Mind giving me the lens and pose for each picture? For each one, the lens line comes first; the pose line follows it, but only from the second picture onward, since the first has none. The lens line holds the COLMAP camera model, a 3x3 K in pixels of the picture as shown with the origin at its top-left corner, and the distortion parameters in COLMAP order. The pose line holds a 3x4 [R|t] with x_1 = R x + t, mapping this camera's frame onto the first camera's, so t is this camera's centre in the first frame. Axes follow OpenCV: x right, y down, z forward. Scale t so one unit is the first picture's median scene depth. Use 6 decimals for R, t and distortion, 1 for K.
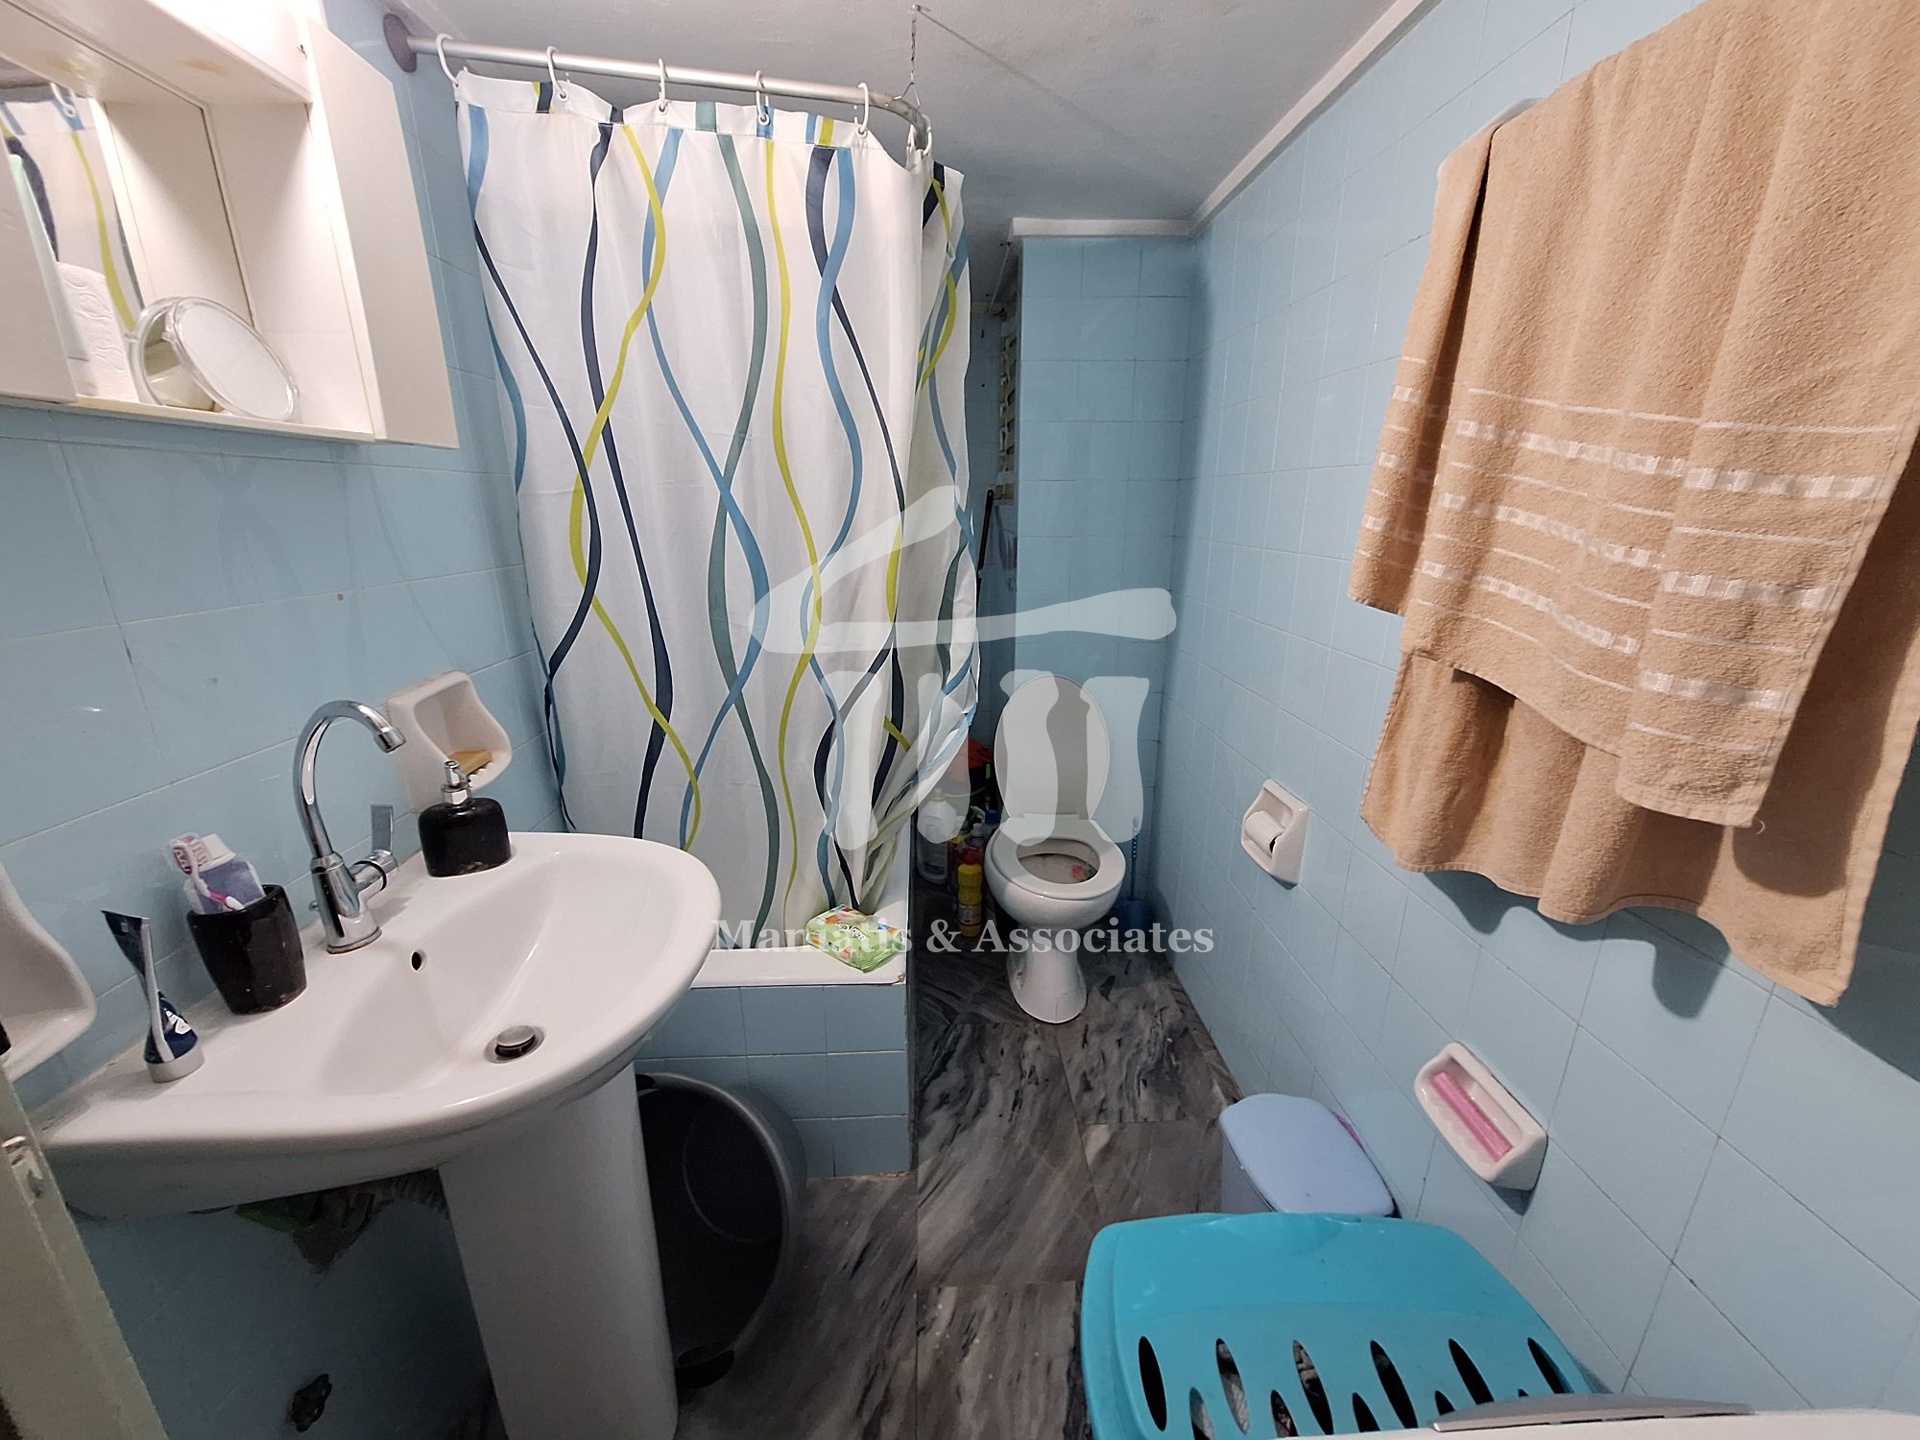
lens RADIAL K [[755.2, 0, 956.4], [0, 755.2, 730.6], [0, 0, 1]] dist [-0.009628, 0.003758]
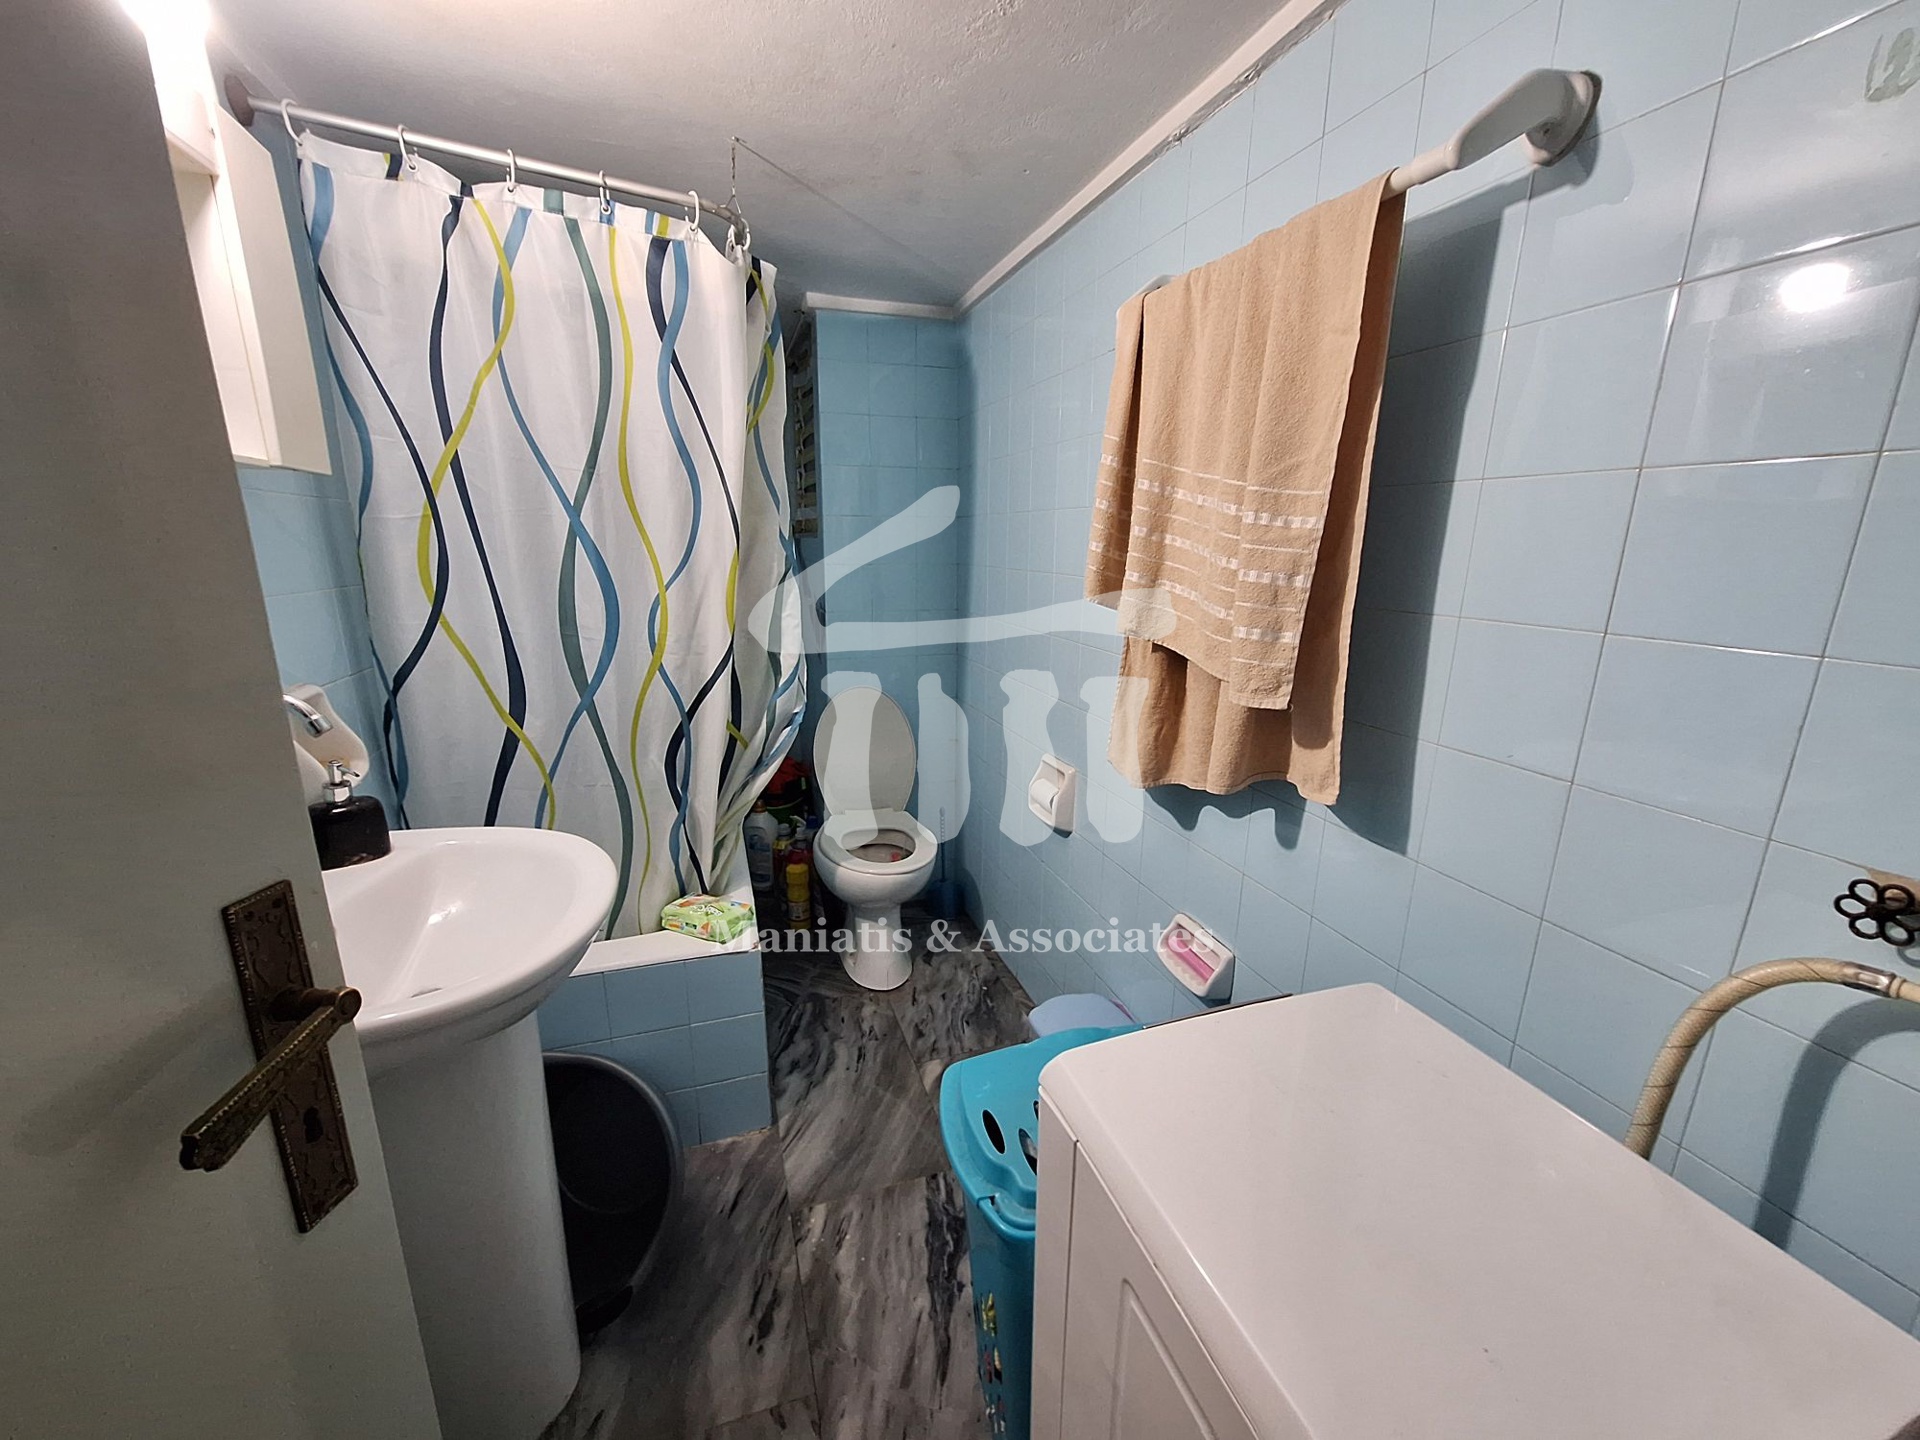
lens RADIAL K [[755.2, 0, 956.4], [0, 755.2, 730.6], [0, 0, 1]] dist [-0.009628, 0.003758]
pose [[0.961639, -0.057554, 0.268213, -0.085923], [0.069870, 0.996885, -0.036591, 0.085302], [-0.265271, 0.053928, 0.962664, -0.234098]]
